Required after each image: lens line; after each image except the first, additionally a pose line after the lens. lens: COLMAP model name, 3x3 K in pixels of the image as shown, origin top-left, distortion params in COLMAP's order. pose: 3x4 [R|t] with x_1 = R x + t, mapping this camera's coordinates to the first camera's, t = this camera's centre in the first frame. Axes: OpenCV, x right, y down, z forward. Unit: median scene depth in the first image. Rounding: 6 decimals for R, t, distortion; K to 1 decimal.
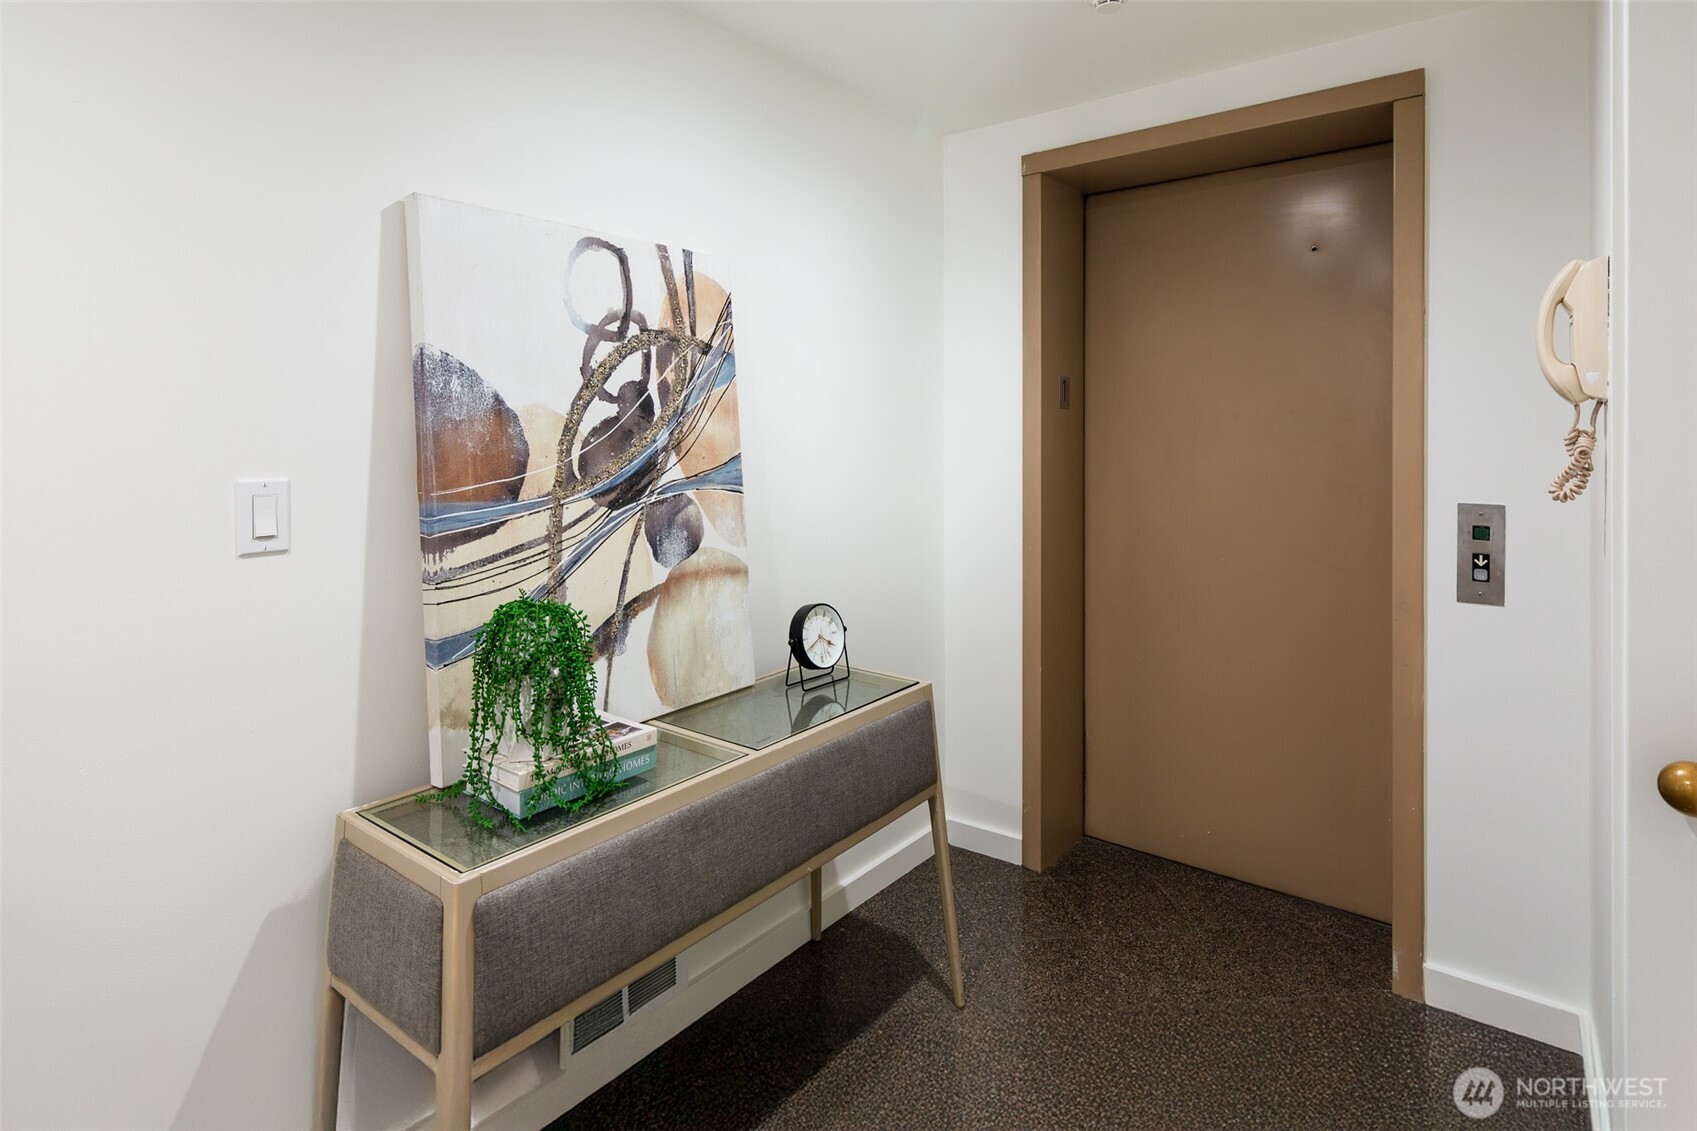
lens RADIAL K [[861.5, 0, 852.2], [0, 861.5, 439.5], [0, 0, 1]] dist [0.002708, 0.000124]
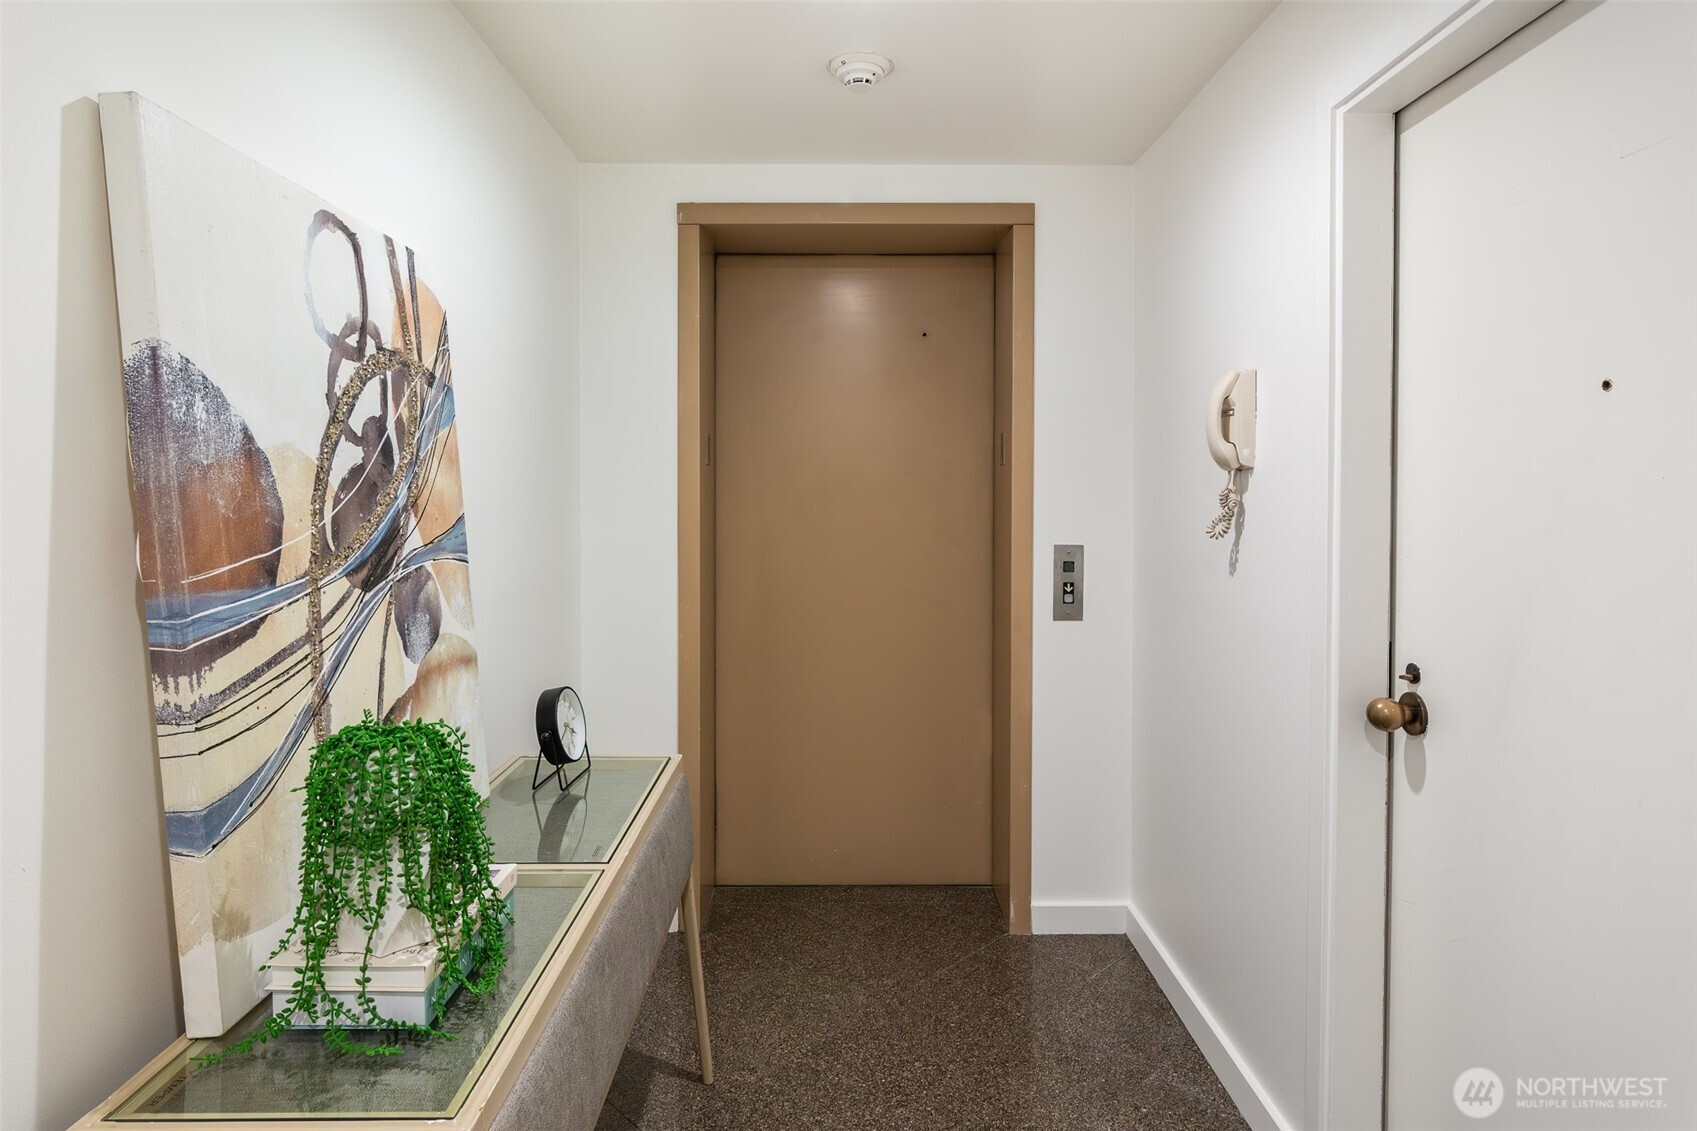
lens RADIAL K [[871.8, 0, 845.7], [0, 871.8, 510.1], [0, 0, 1]] dist [-0.002009, -0.000665]
pose [[0.797936, -0.009866, 0.602662, -0.385562], [0.001021, 0.999887, 0.015017, 0.001729], [-0.602742, -0.011367, 0.797855, 0.160397]]
